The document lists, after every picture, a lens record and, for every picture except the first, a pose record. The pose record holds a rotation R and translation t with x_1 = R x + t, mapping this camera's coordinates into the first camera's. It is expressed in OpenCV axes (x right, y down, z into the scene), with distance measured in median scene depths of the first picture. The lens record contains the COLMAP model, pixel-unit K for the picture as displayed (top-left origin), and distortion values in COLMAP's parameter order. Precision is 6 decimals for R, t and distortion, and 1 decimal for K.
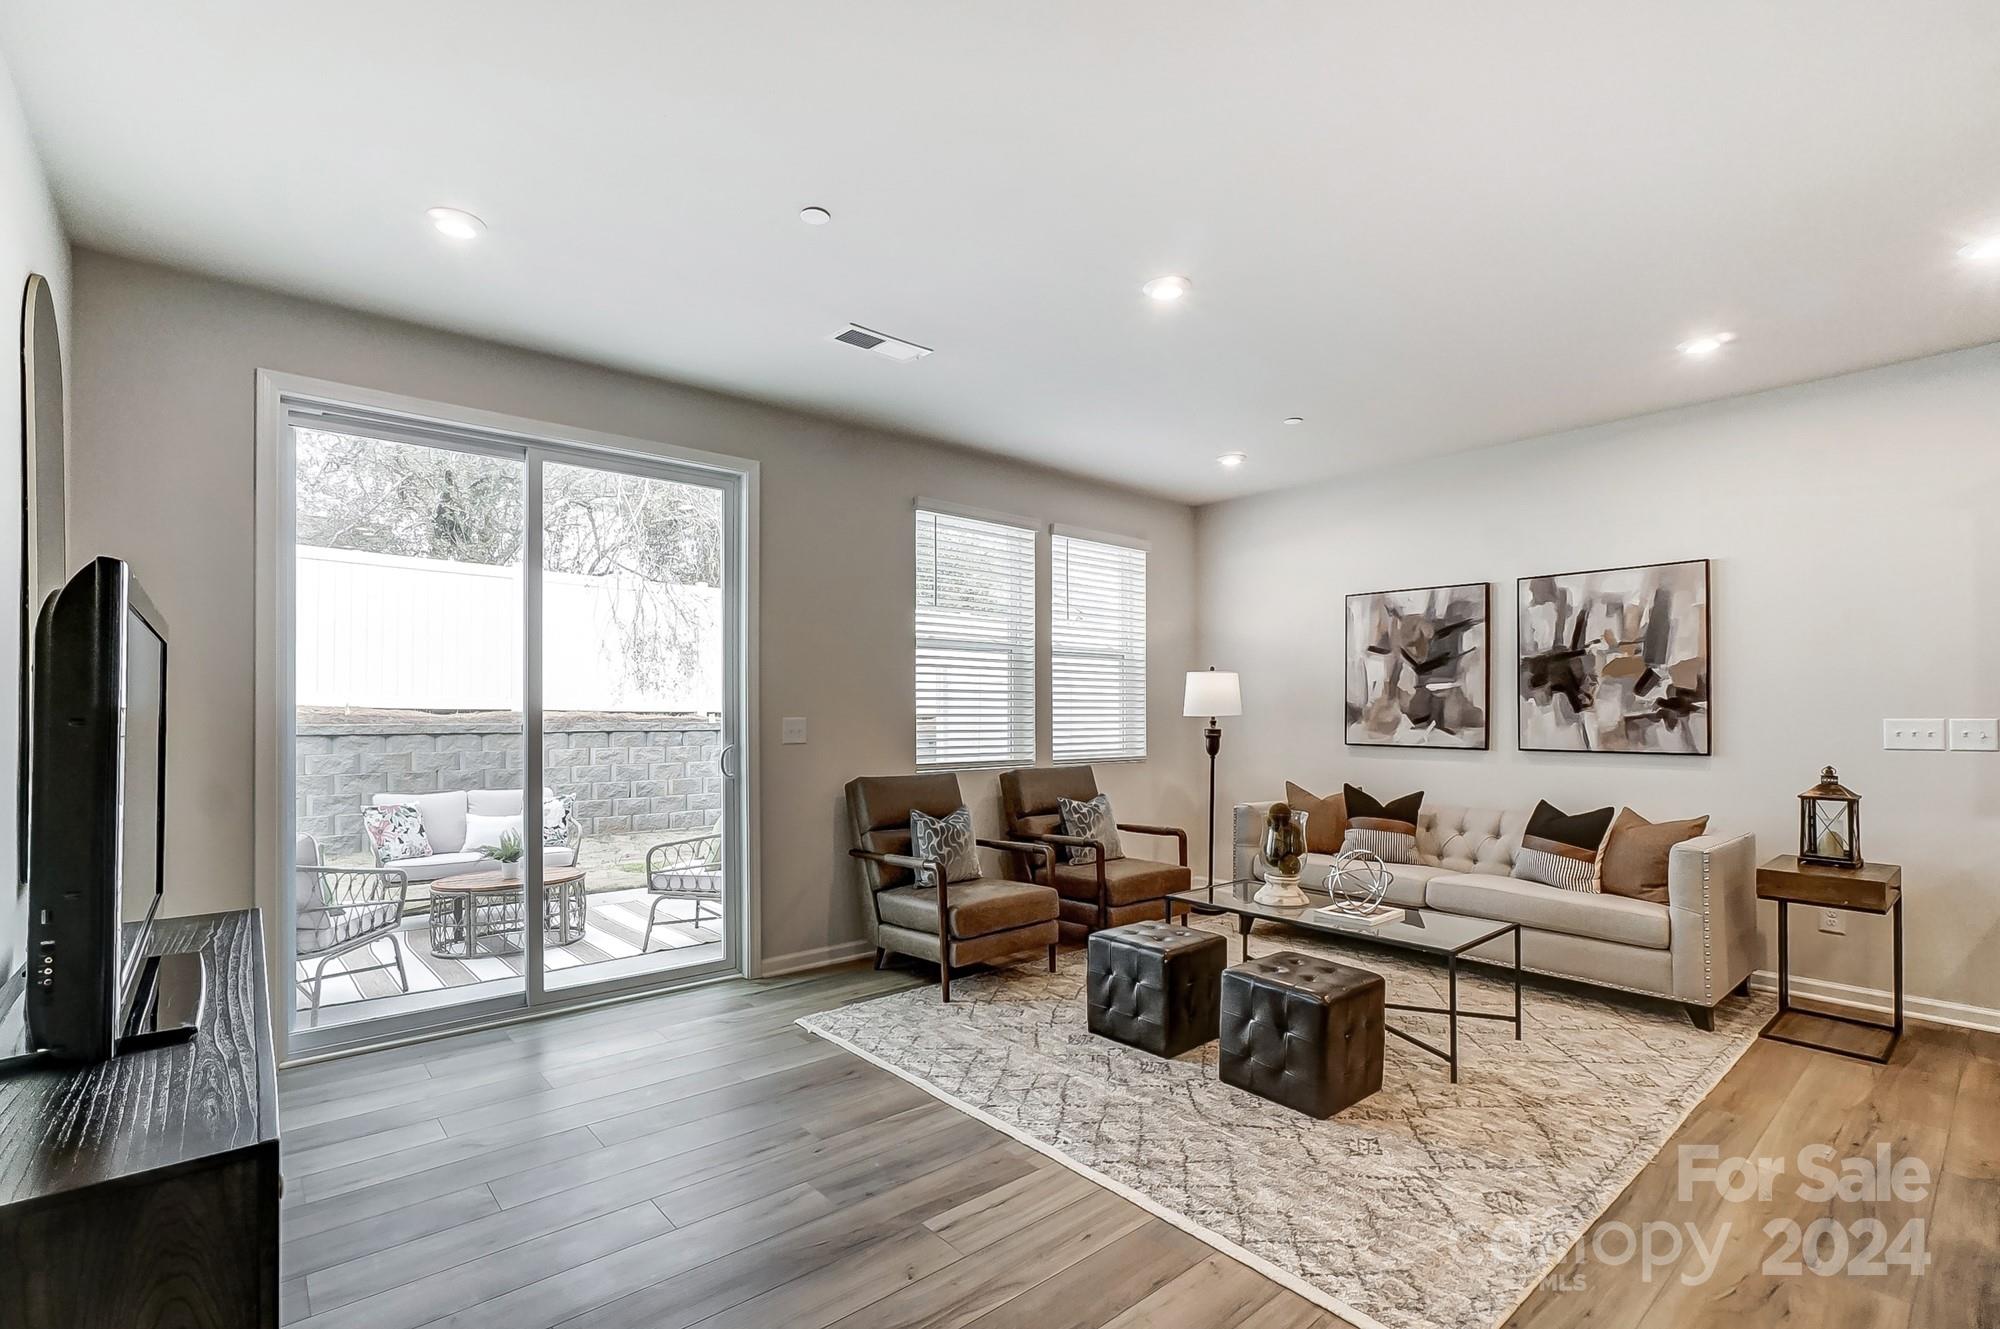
lens RADIAL K [[904.0, 0, 974.0], [0, 904.0, 707.4], [0, 0, 1]] dist [-0.011175, 0.000825]
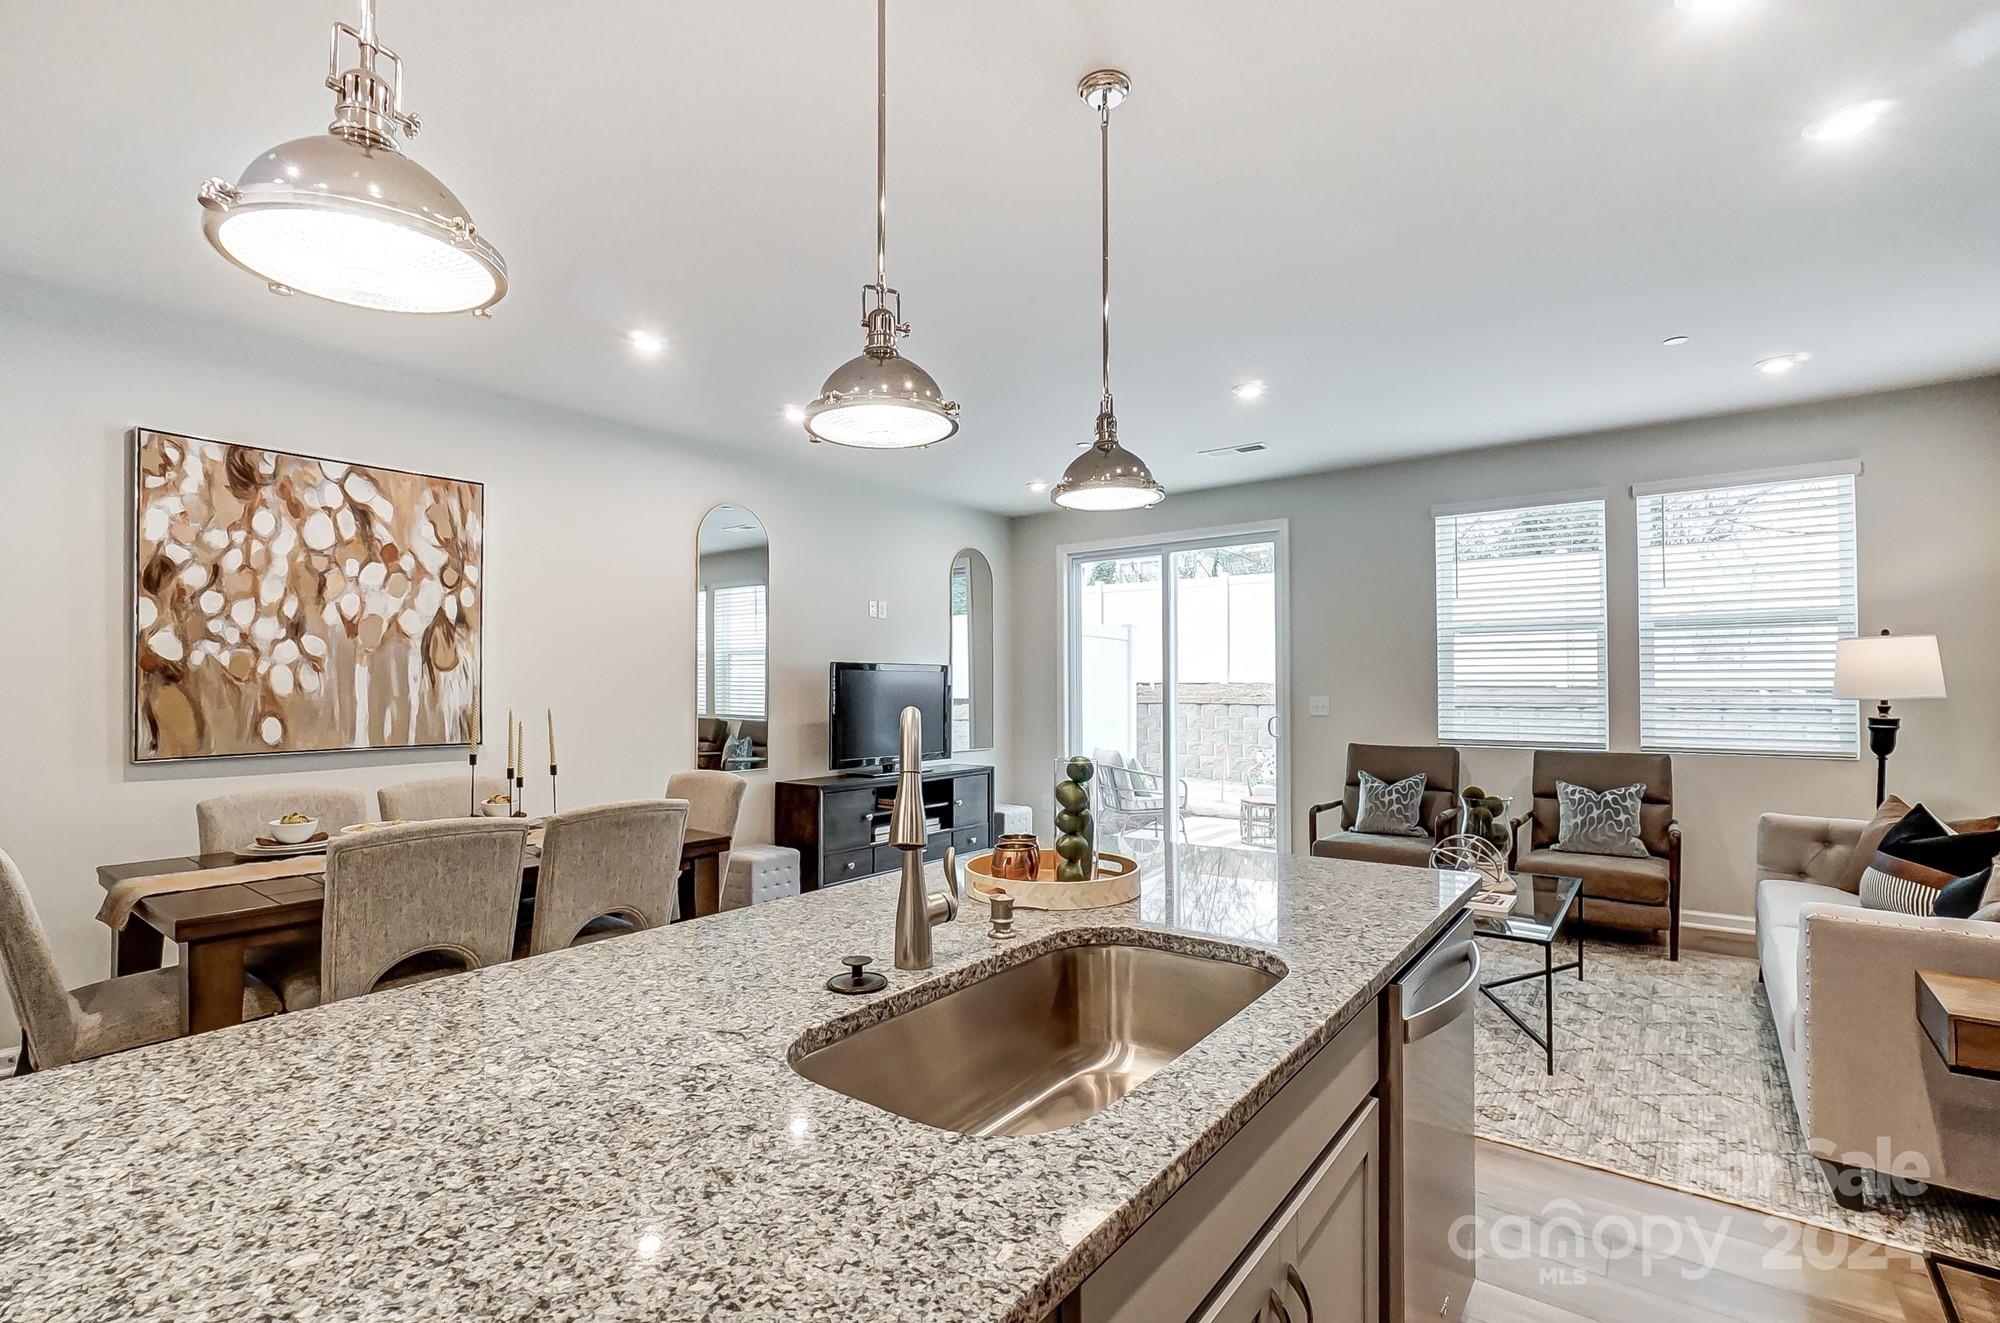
lens RADIAL K [[904.0, 0, 995.9], [0, 904.0, 673.5], [0, 0, 1]] dist [-0.011175, 0.000825]
pose [[0.220257, -0.016507, -0.975302, 0.825052], [0.007521, 0.999856, -0.015224, -0.005327], [0.975413, -0.003982, 0.220350, 0.177203]]
